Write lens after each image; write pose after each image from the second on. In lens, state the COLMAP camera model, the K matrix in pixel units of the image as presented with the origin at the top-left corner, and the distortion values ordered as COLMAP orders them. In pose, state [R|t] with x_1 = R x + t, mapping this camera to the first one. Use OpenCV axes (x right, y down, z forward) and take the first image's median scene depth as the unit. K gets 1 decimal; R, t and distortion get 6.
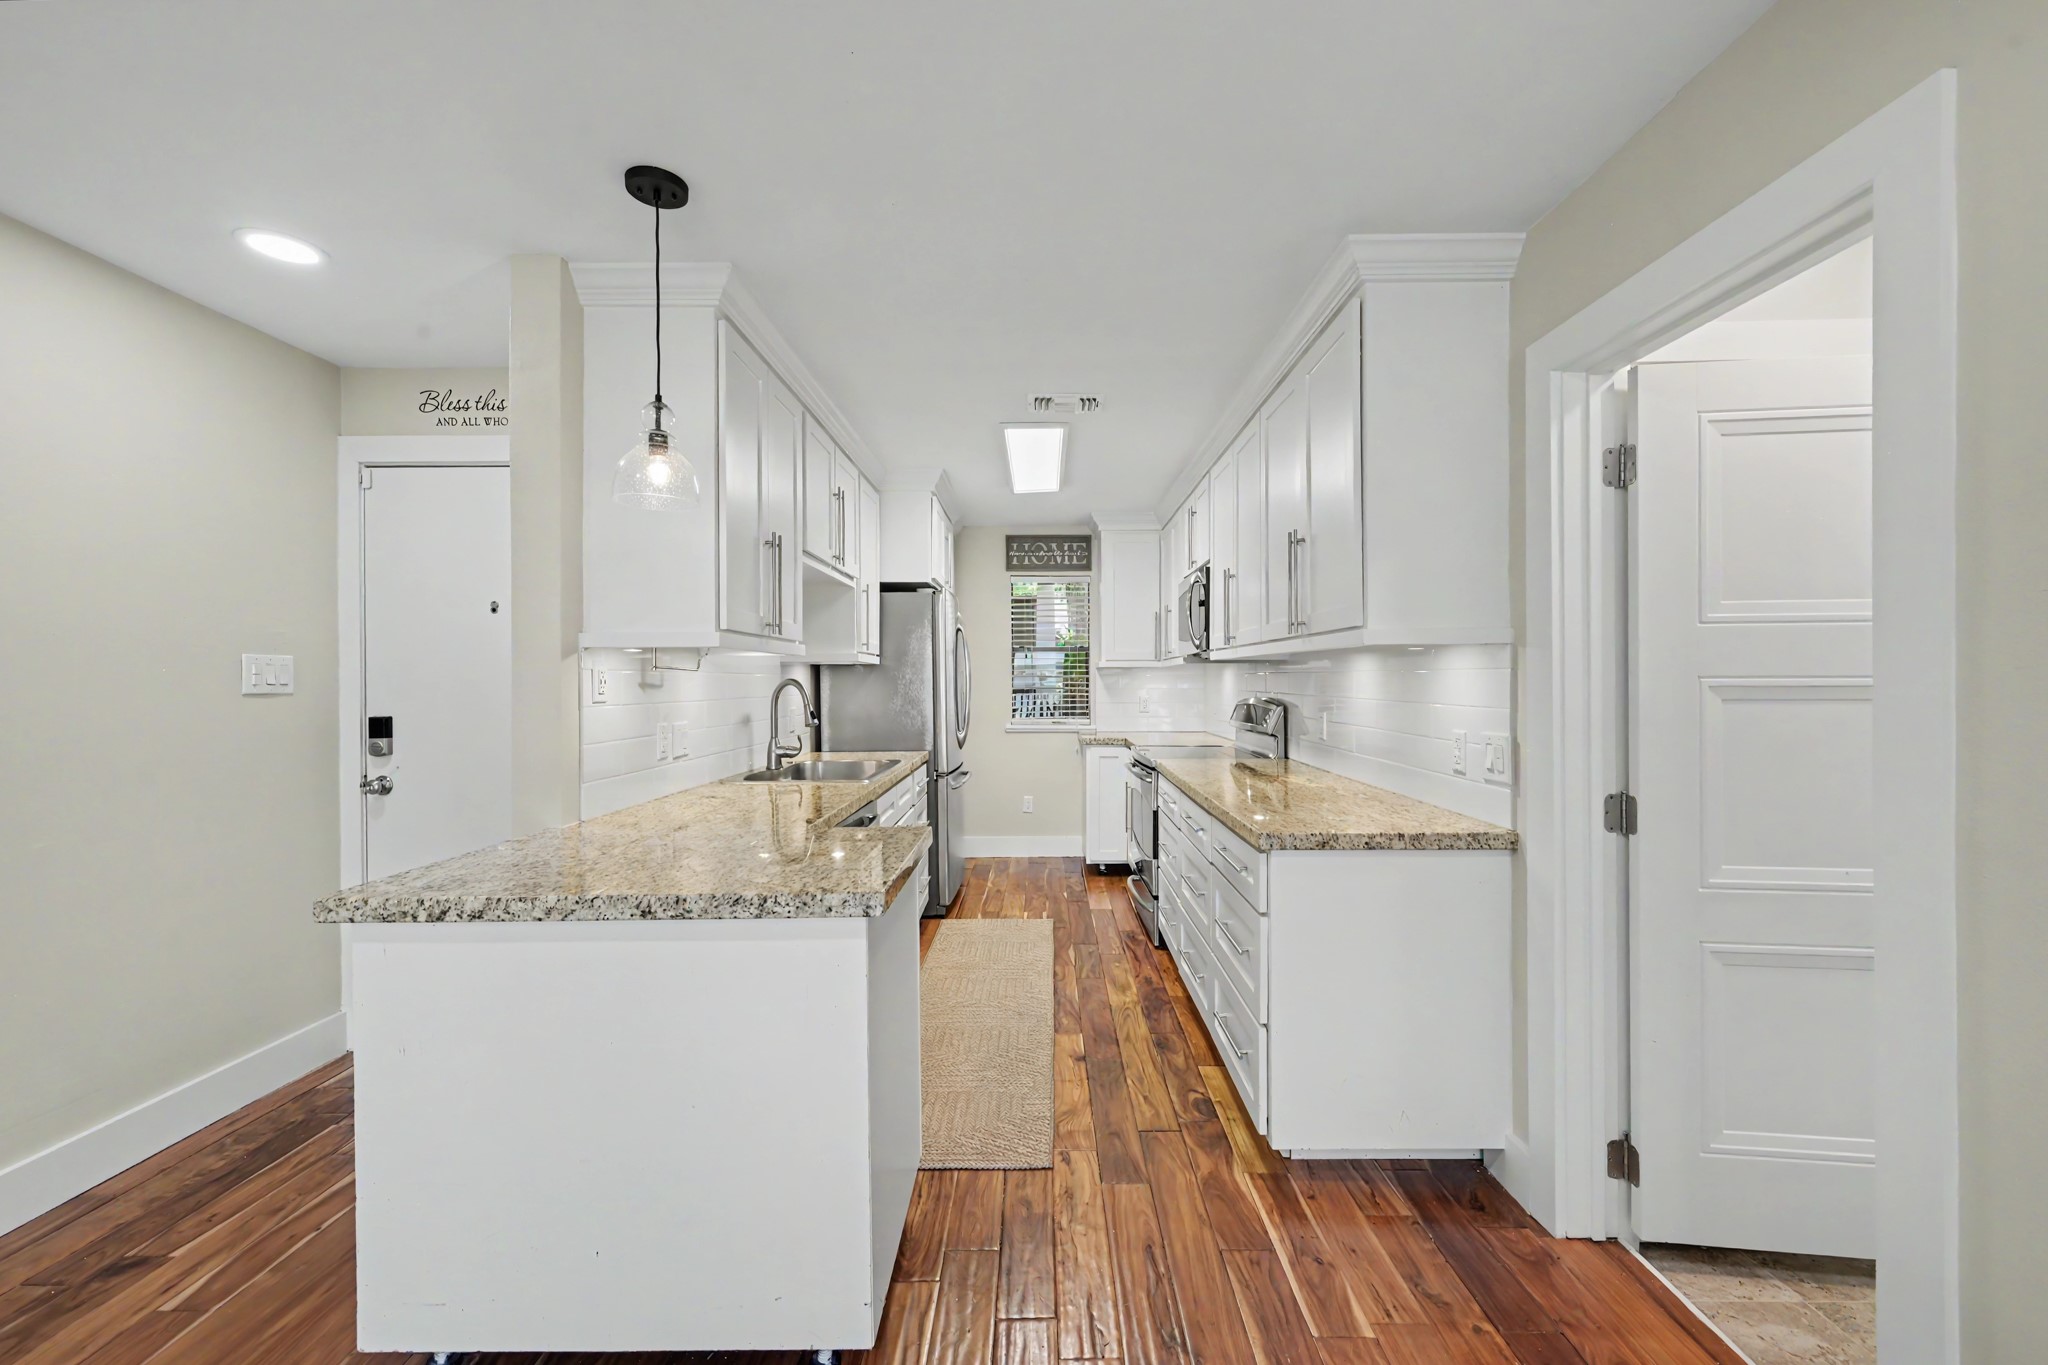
lens RADIAL K [[817.1, 0, 1034.6], [0, 817.1, 680.5], [0, 0, 1]] dist [0.001363, 0.000088]
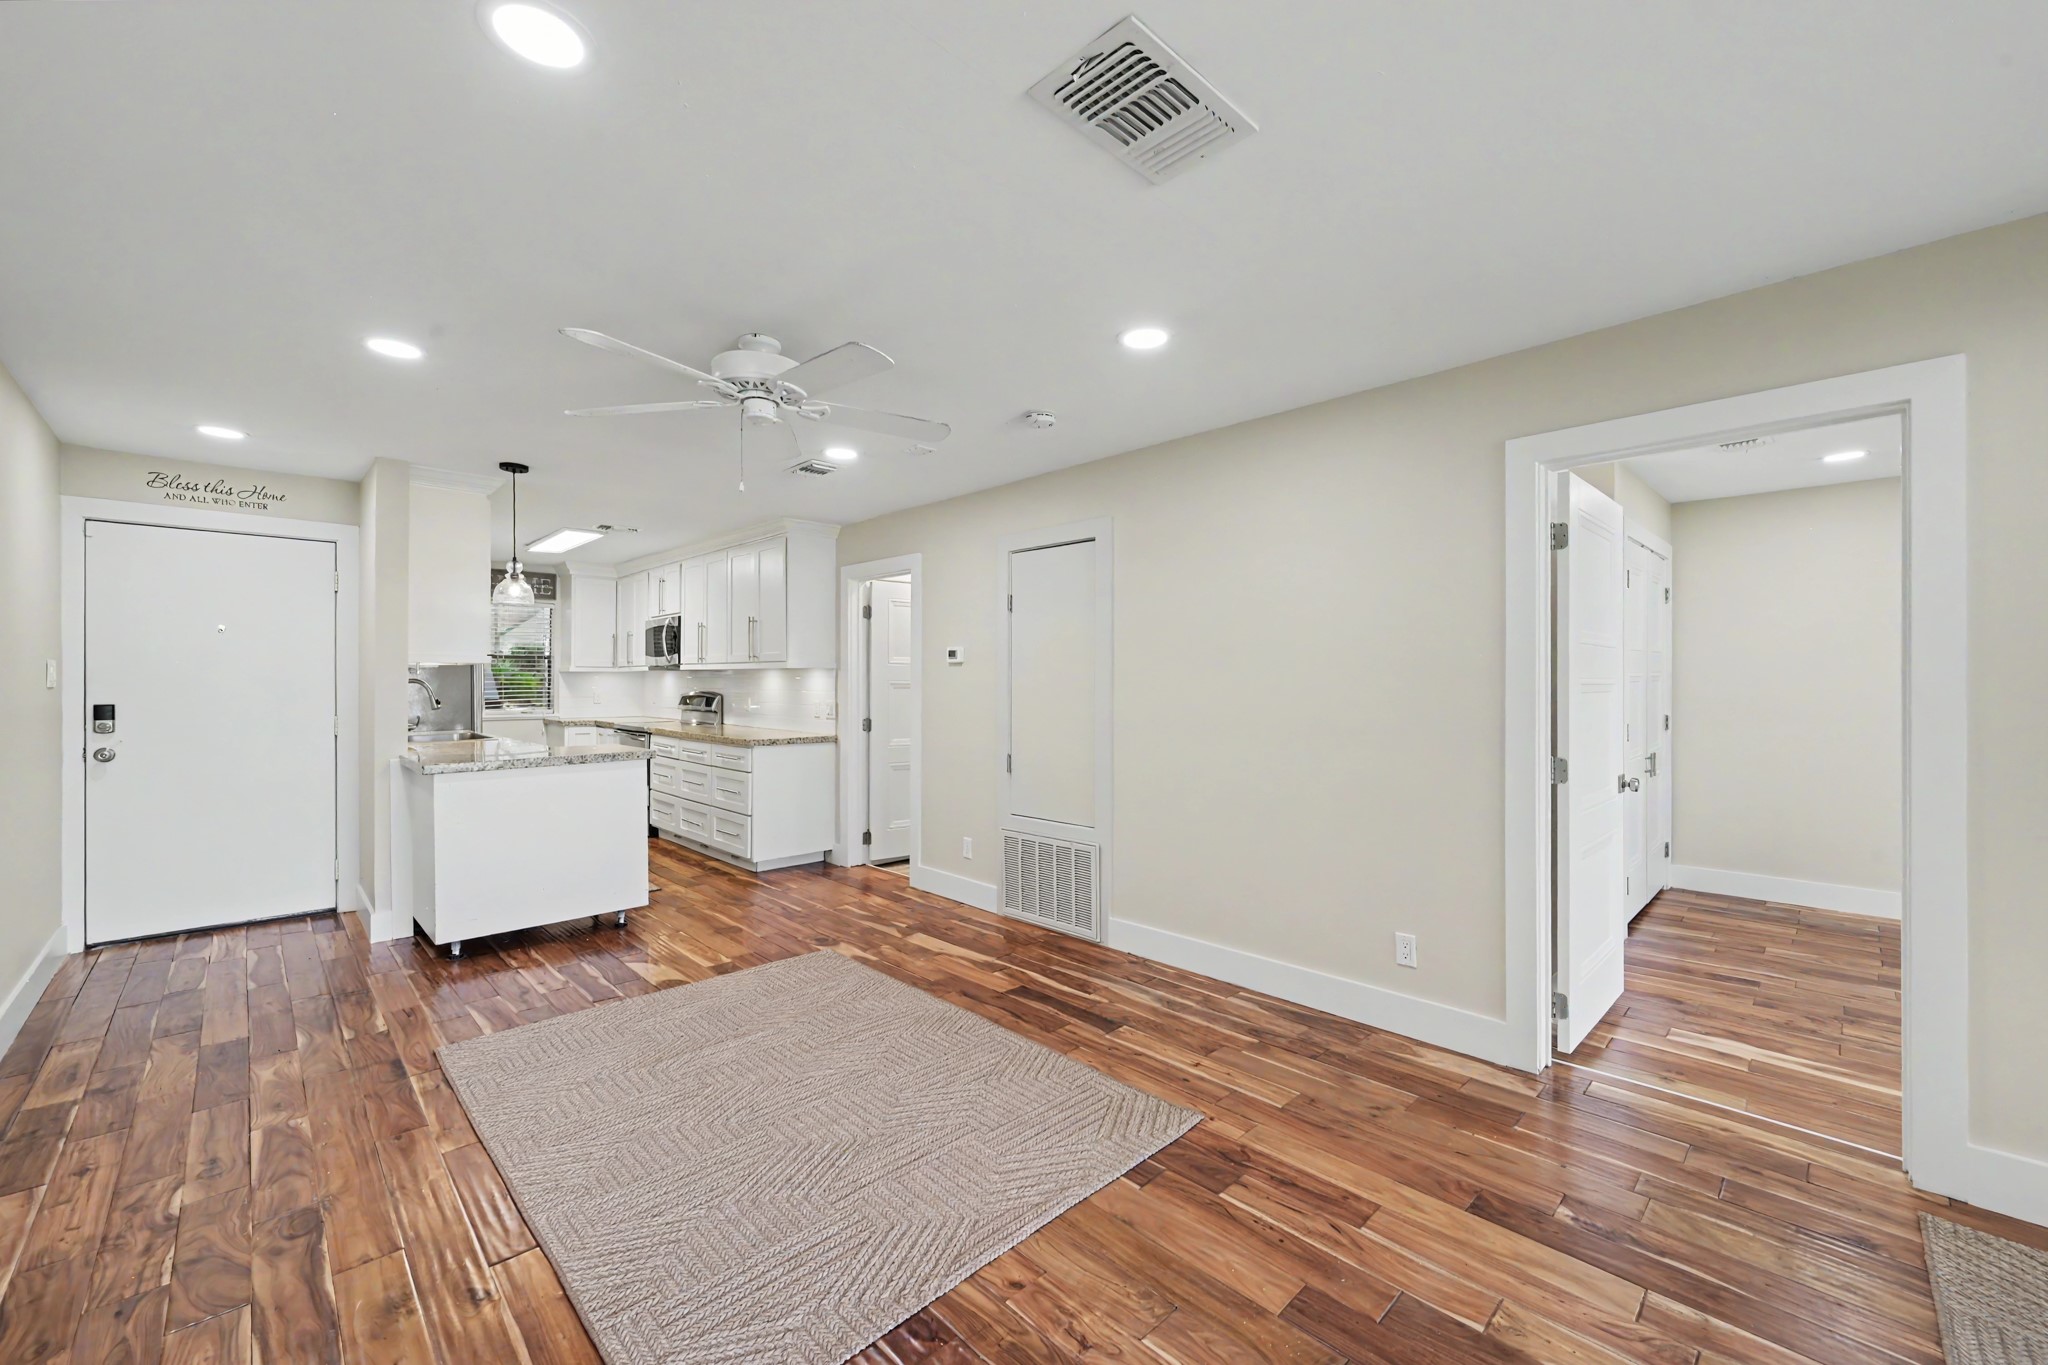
lens RADIAL K [[817.1, 0, 1034.6], [0, 817.1, 680.5], [0, 0, 1]] dist [0.001363, 0.000088]
pose [[0.705030, 0.005963, 0.709153, -0.867124], [-0.004637, 0.999982, -0.003799, 0.002860], [-0.709163, -0.000609, 0.705045, -1.372521]]
